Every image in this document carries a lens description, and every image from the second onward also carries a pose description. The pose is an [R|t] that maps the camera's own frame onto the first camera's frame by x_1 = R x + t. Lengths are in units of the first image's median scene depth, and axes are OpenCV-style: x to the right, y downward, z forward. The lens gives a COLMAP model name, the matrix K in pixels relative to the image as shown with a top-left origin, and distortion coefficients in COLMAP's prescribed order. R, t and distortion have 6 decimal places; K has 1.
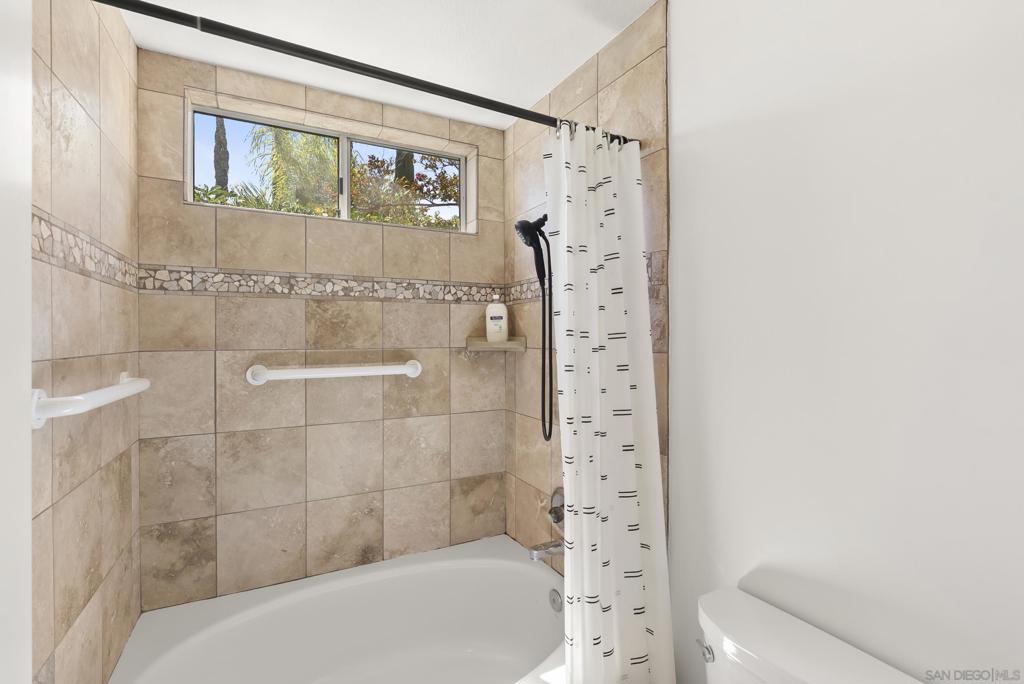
lens RADIAL K [[464.7, 0, 511.9], [0, 464.7, 340.3], [0, 0, 1]] dist [-0.009751, 0.004508]
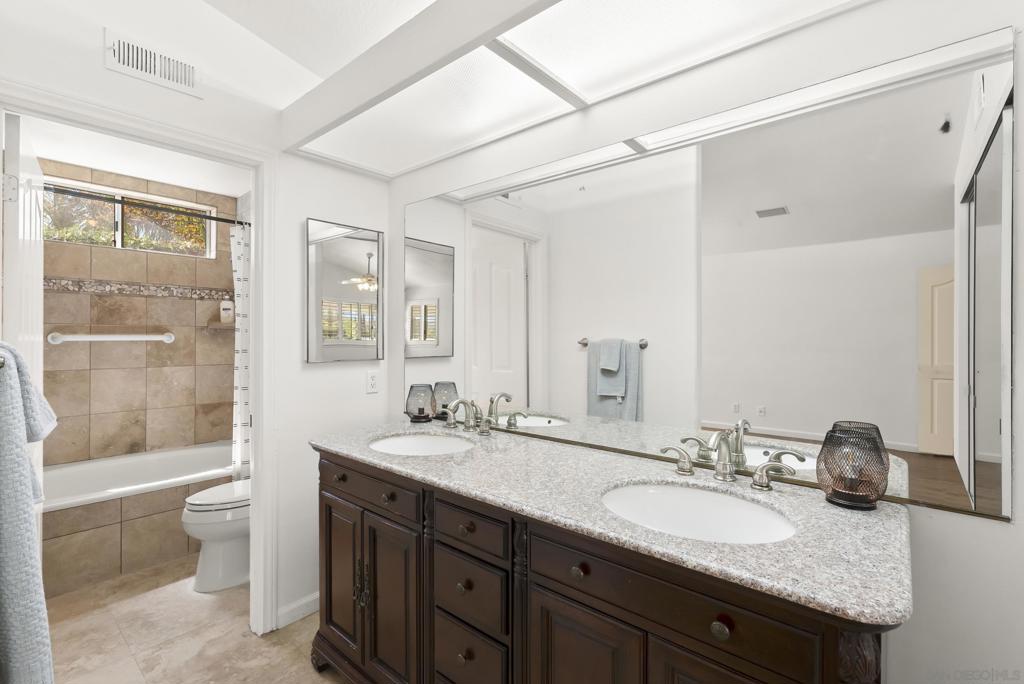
lens RADIAL K [[464.7, 0, 514.1], [0, 464.7, 337.3], [0, 0, 1]] dist [-0.009751, 0.004508]
pose [[0.926060, 0.004574, 0.377348, 0.321028], [-0.001730, 0.999967, -0.007876, 0.071299], [-0.377372, 0.006641, 0.926038, -1.048687]]
